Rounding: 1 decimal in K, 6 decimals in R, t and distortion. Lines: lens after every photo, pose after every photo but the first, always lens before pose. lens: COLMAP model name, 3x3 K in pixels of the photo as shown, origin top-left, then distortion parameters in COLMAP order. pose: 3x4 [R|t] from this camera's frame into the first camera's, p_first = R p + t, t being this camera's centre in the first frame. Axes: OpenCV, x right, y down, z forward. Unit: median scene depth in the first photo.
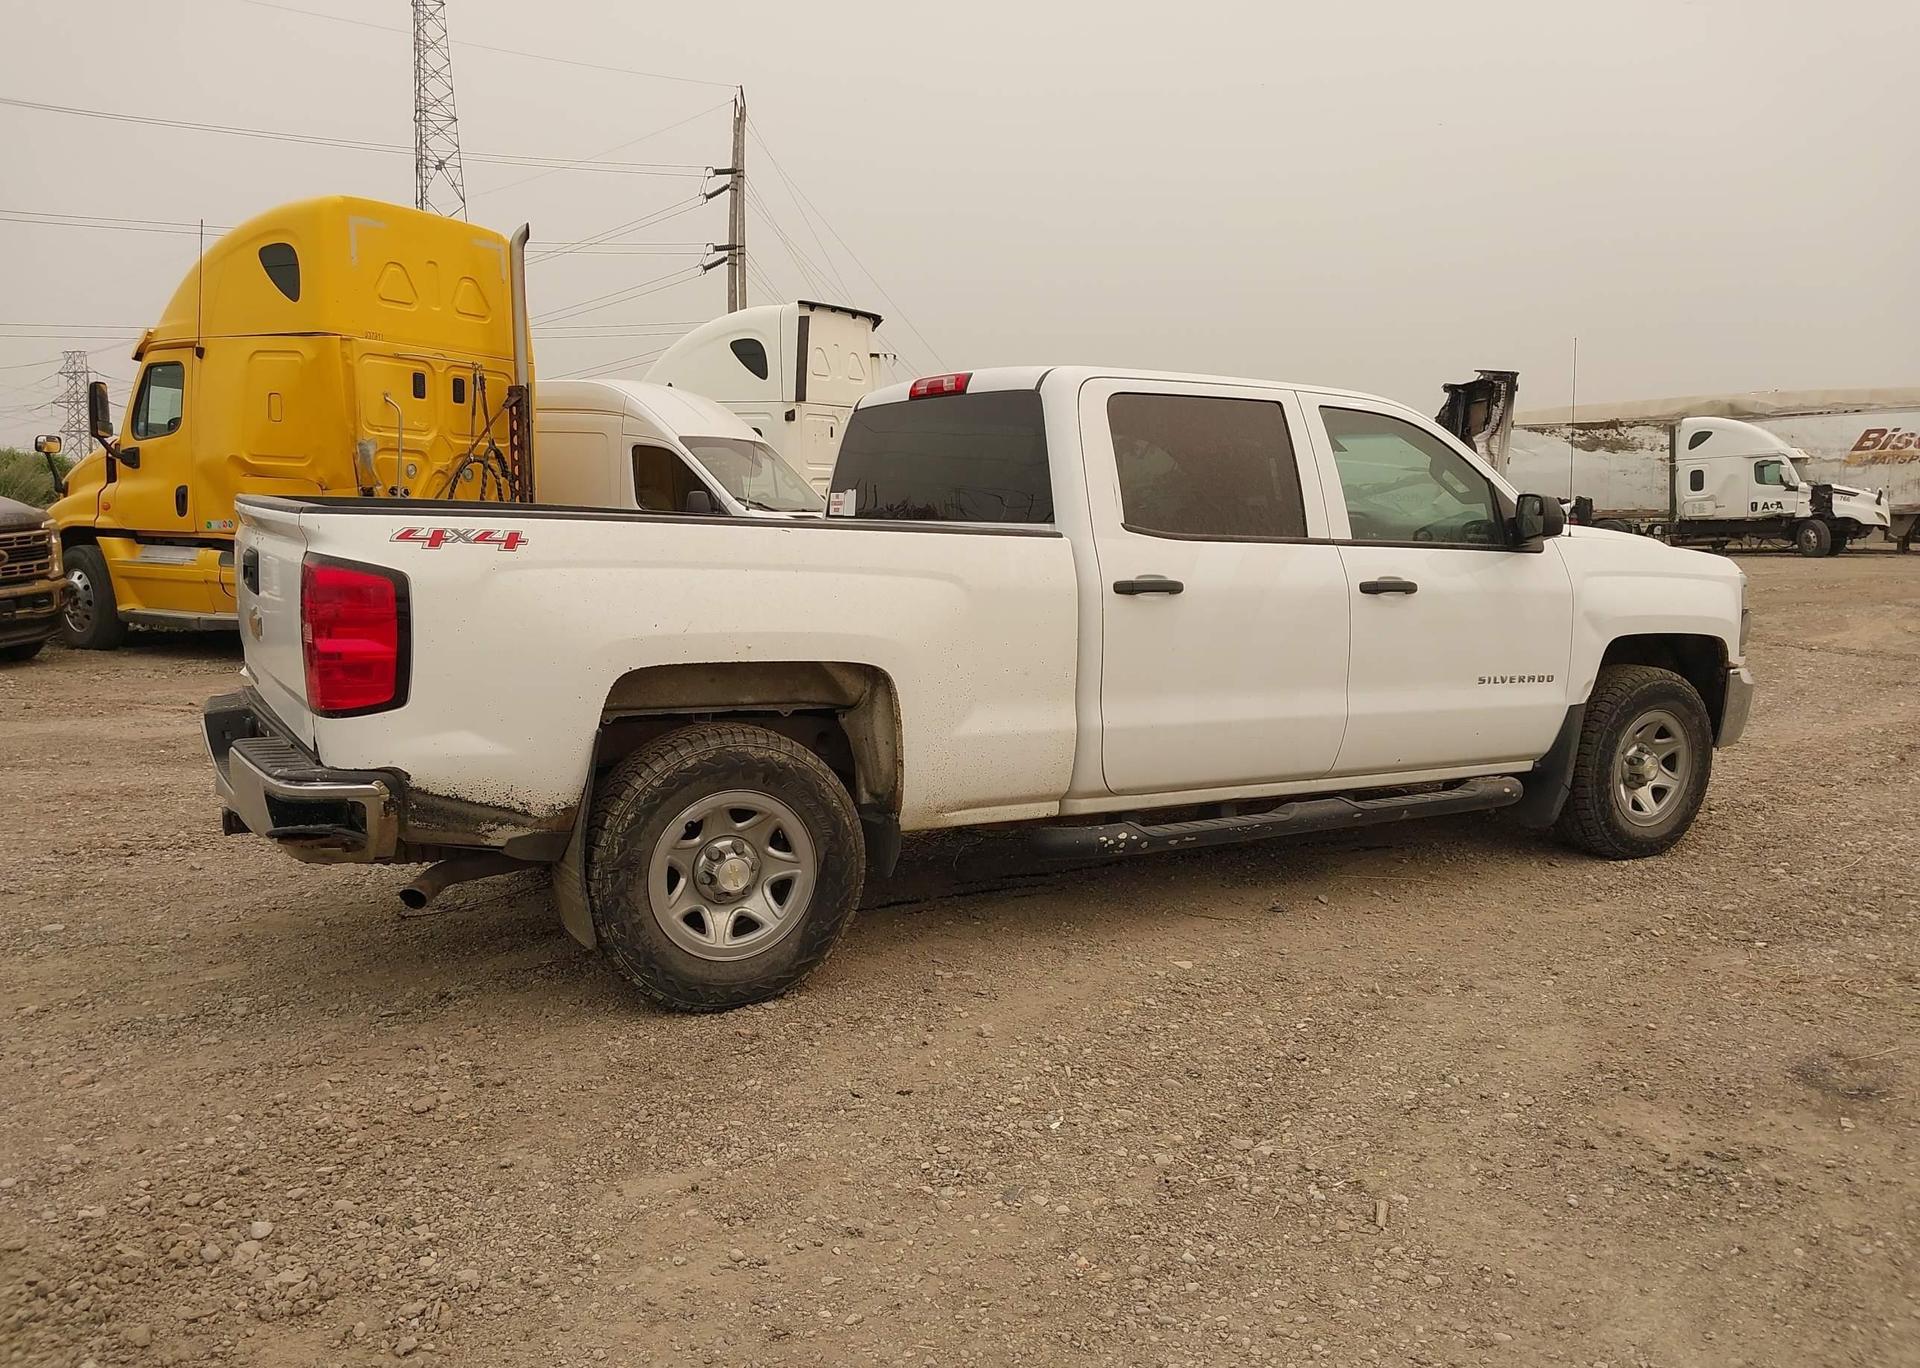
lens RADIAL K [[1492.1, 0, 945.5], [0, 1492.1, 703.3], [0, 0, 1]] dist [0.046662, -0.073099]
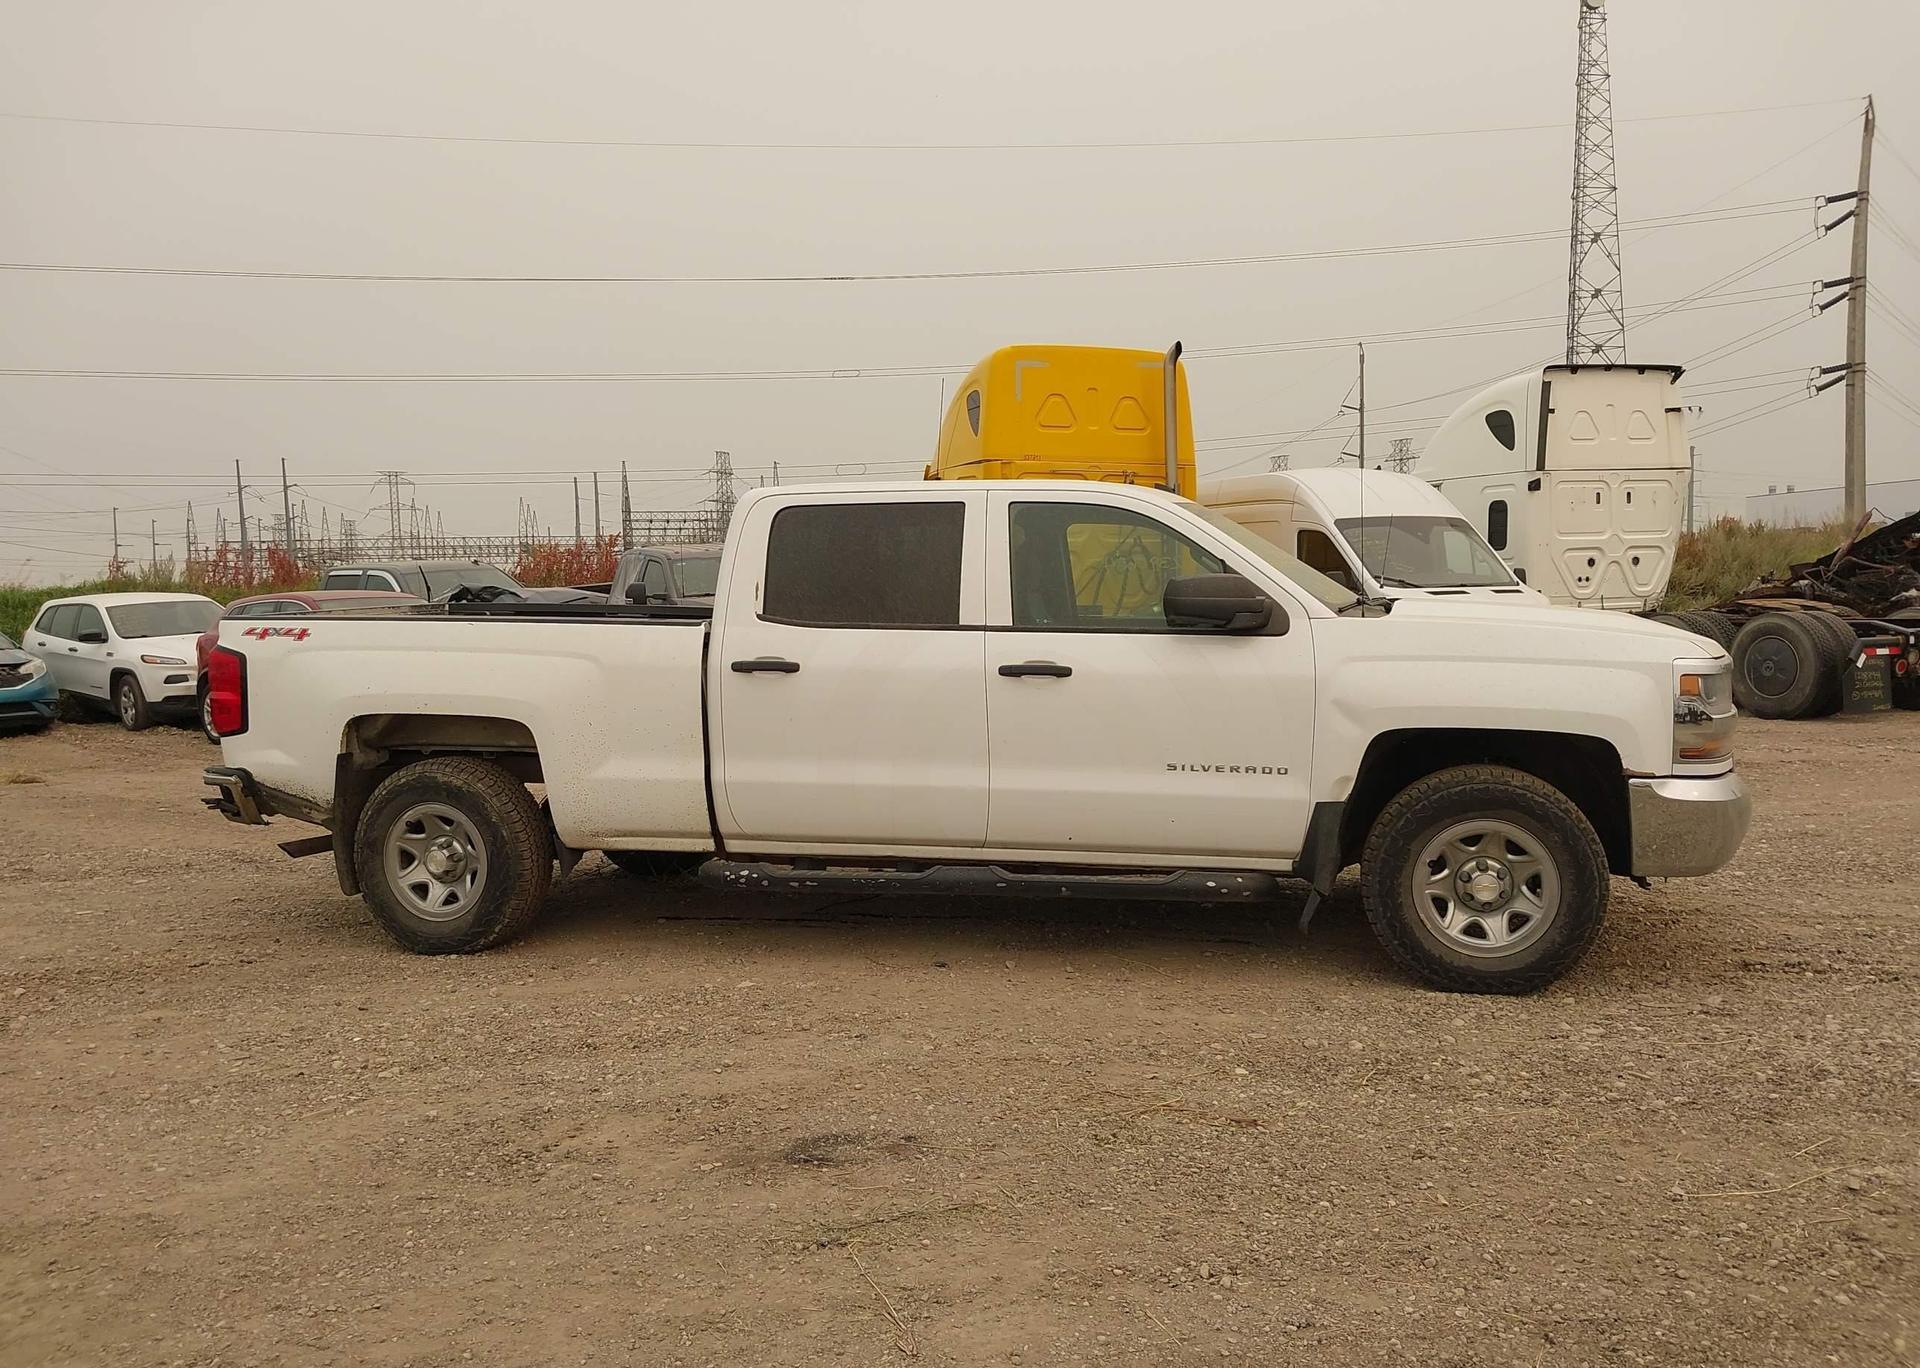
lens RADIAL K [[1492.1, 0, 947.1], [0, 1492.1, 689.7], [0, 0, 1]] dist [0.046662, -0.073099]
pose [[0.740329, 0.020758, -0.671924, 0.949922], [-0.060667, 0.997508, -0.036026, -0.022864], [0.669502, 0.067435, 0.739743, 0.189879]]
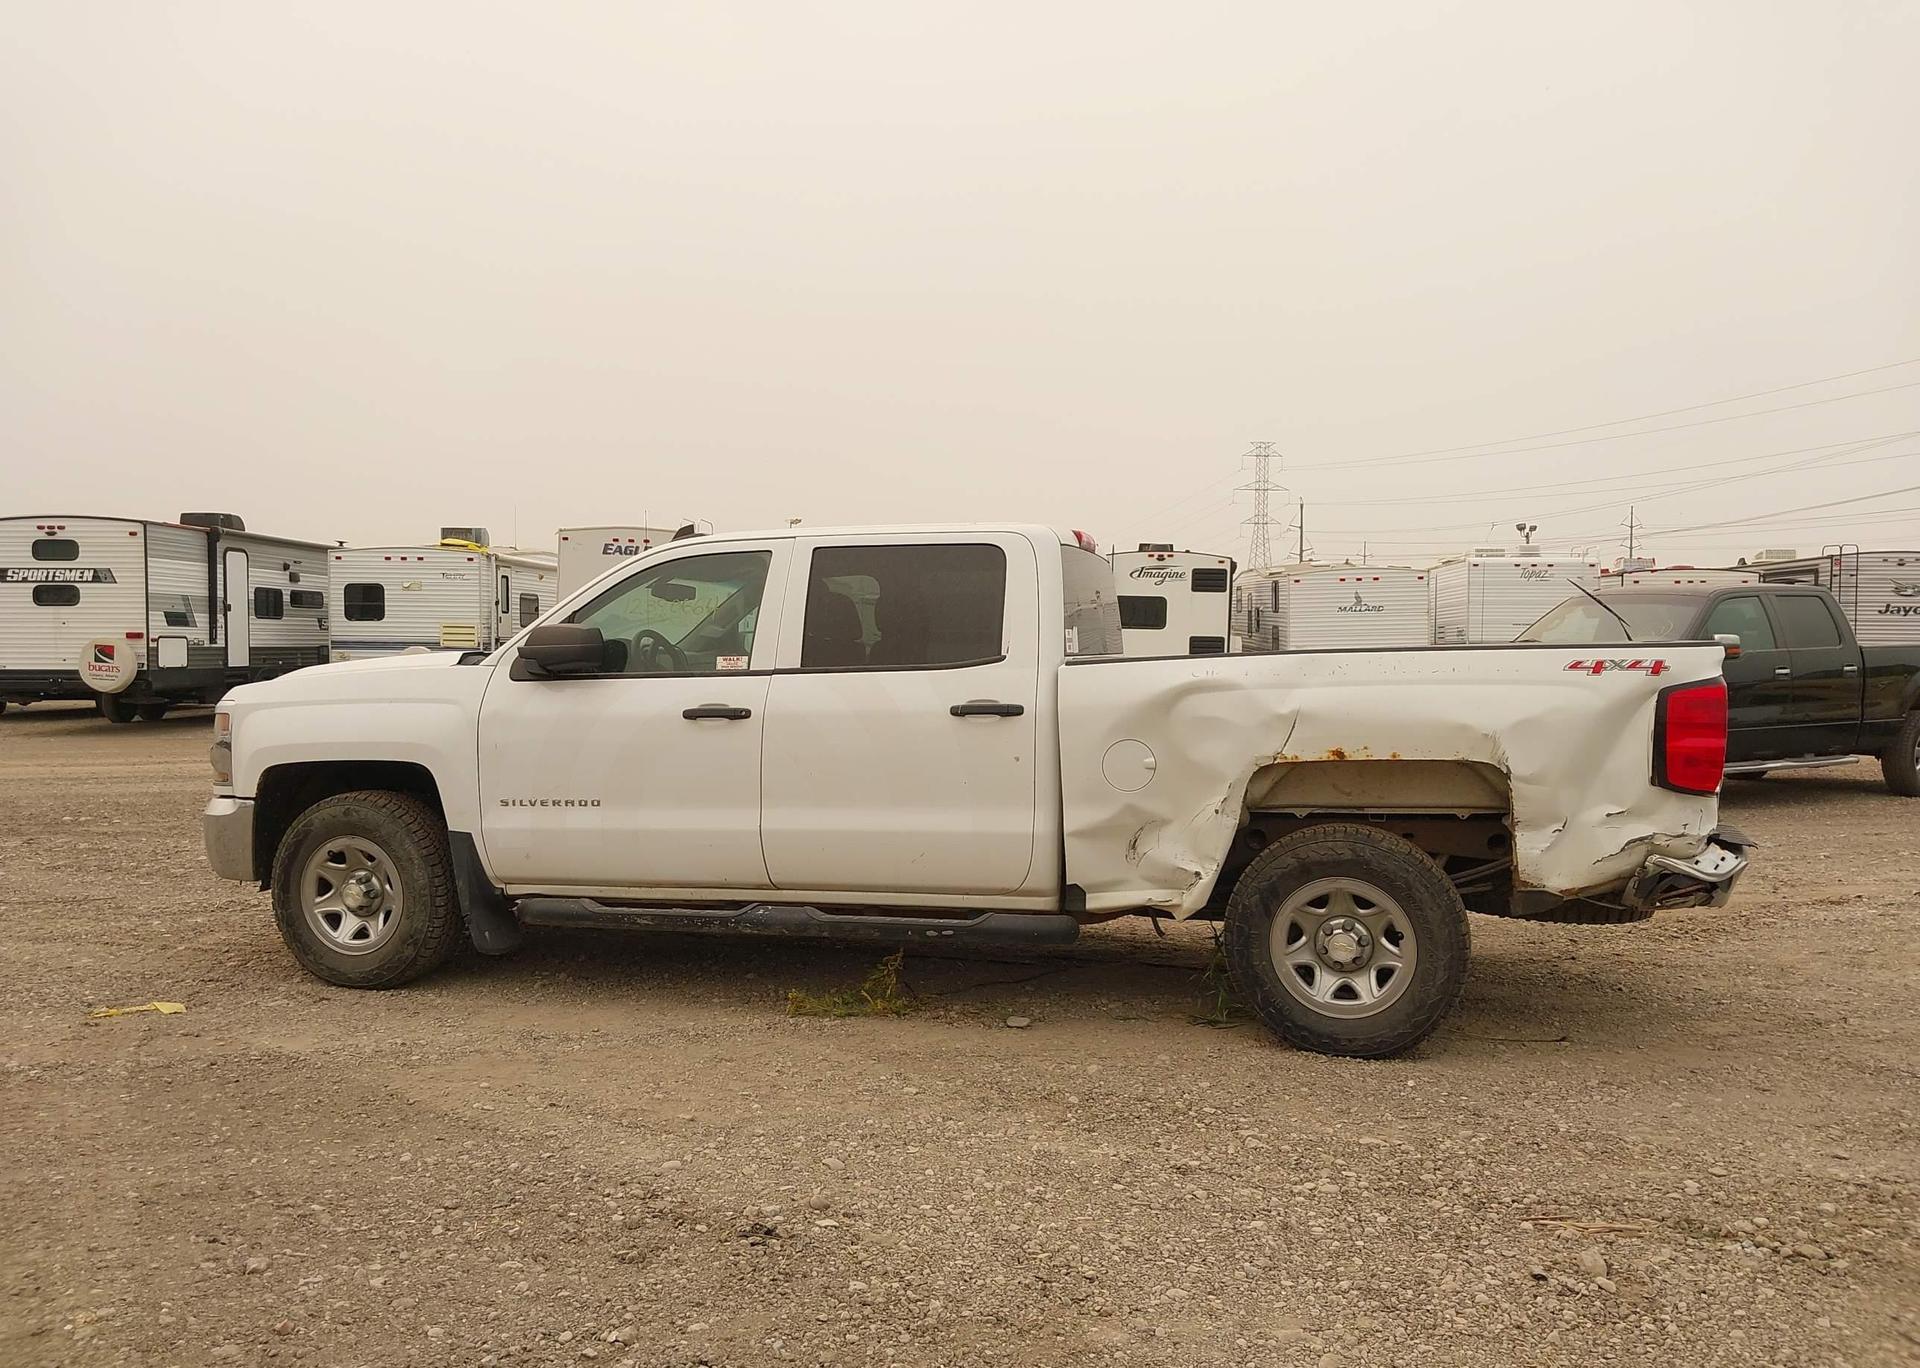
lens RADIAL K [[1492.1, 0, 950.2], [0, 1492.1, 698.1], [0, 0, 1]] dist [0.046662, -0.073099]
pose [[-0.709839, -0.036464, 0.703419, -0.775740], [0.082790, 0.987417, 0.134731, -0.265443], [-0.699481, 0.153874, -0.697889, 1.965377]]
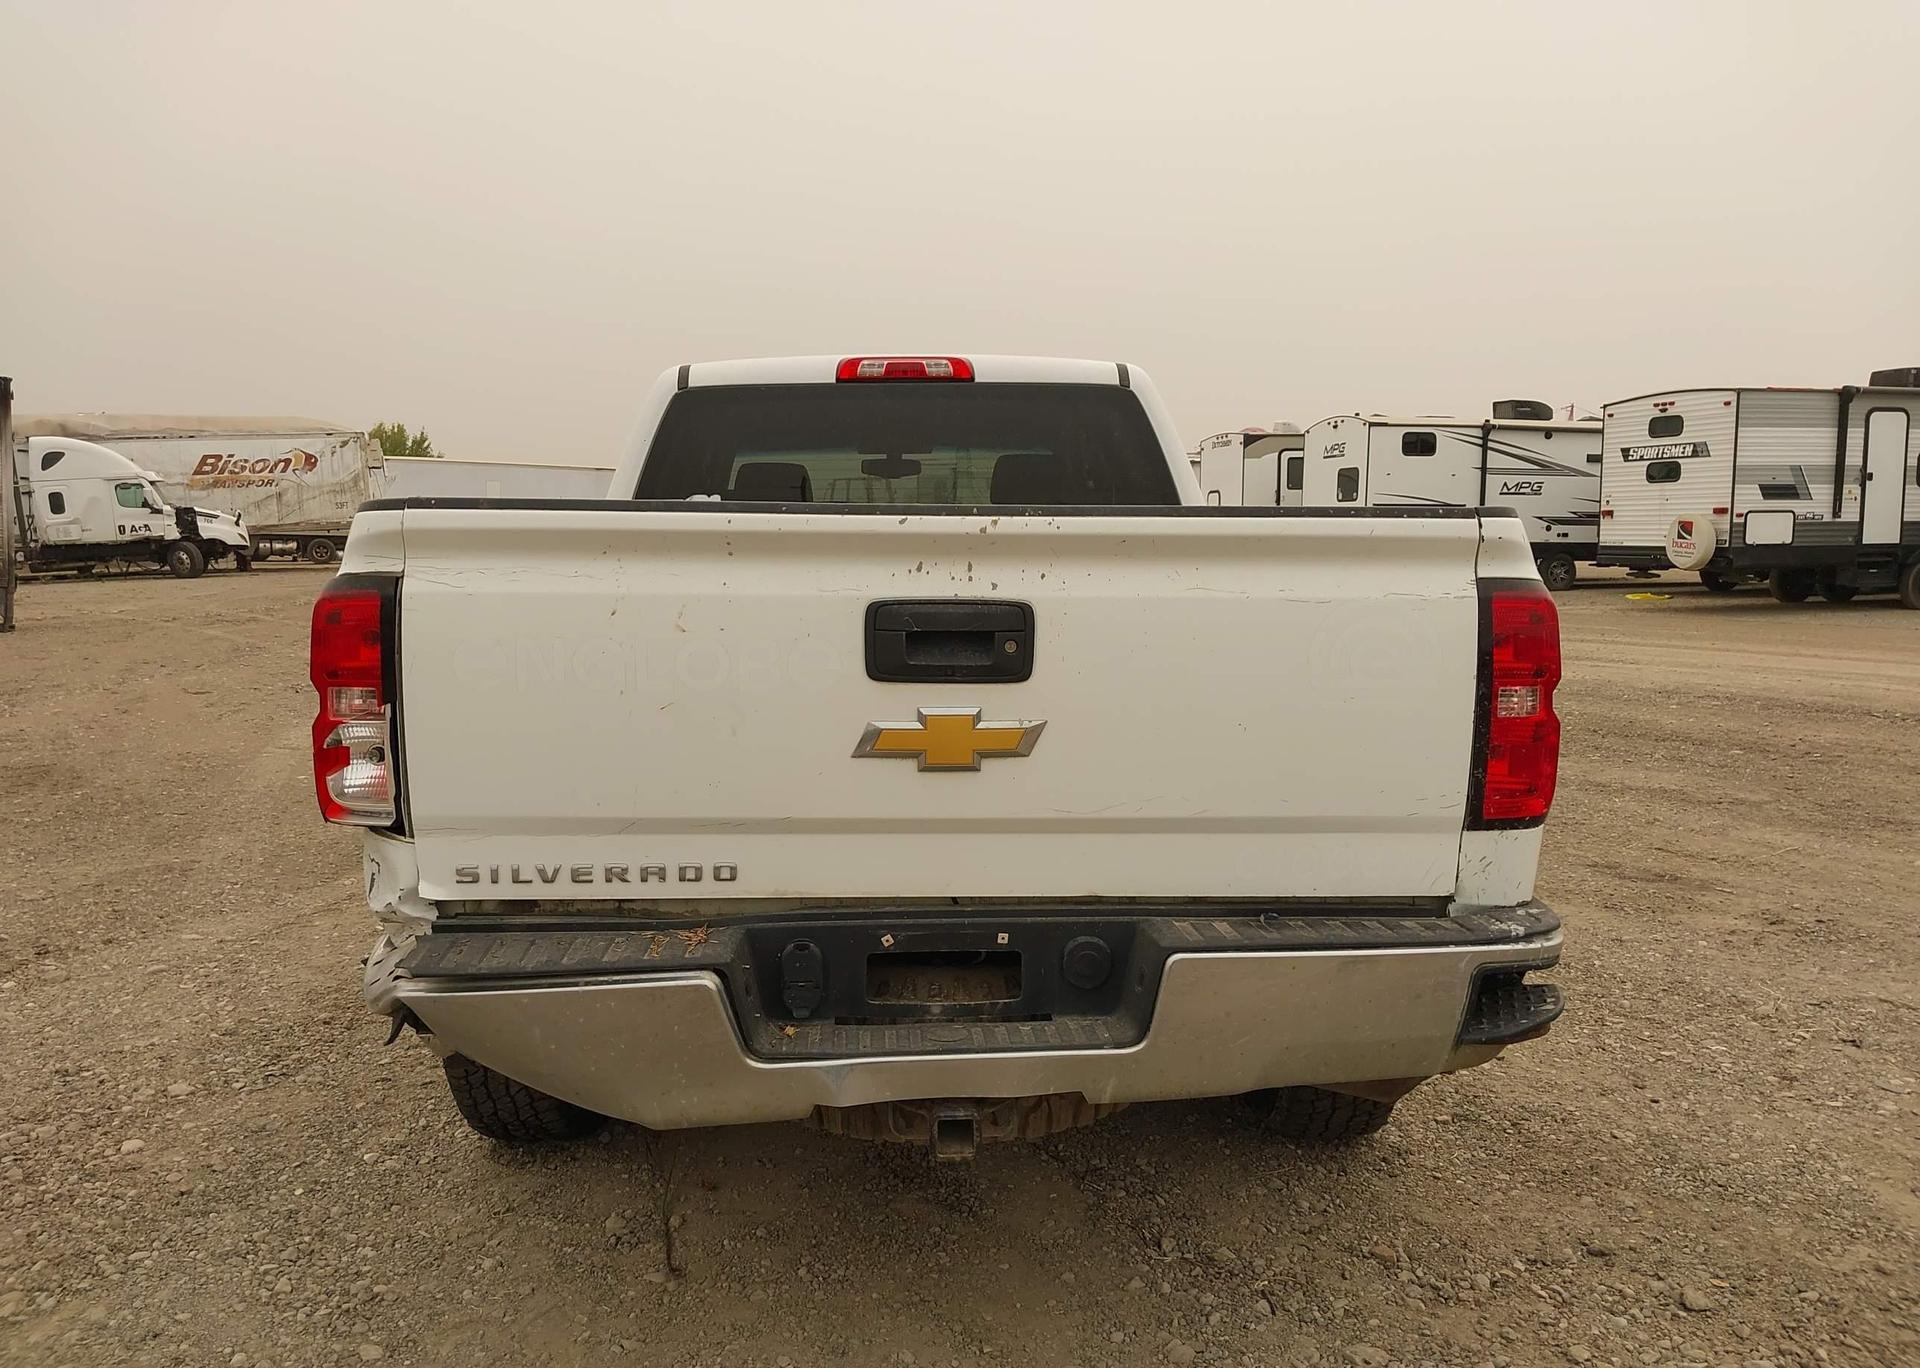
lens RADIAL K [[1492.1, 0, 930.9], [0, 1492.1, 719.2], [0, 0, 1]] dist [0.046662, -0.073099]
pose [[0.461797, -0.125652, 0.878041, -0.764538], [0.130826, 0.988737, 0.072686, -0.083211], [-0.877285, 0.081305, 0.473034, 0.635171]]
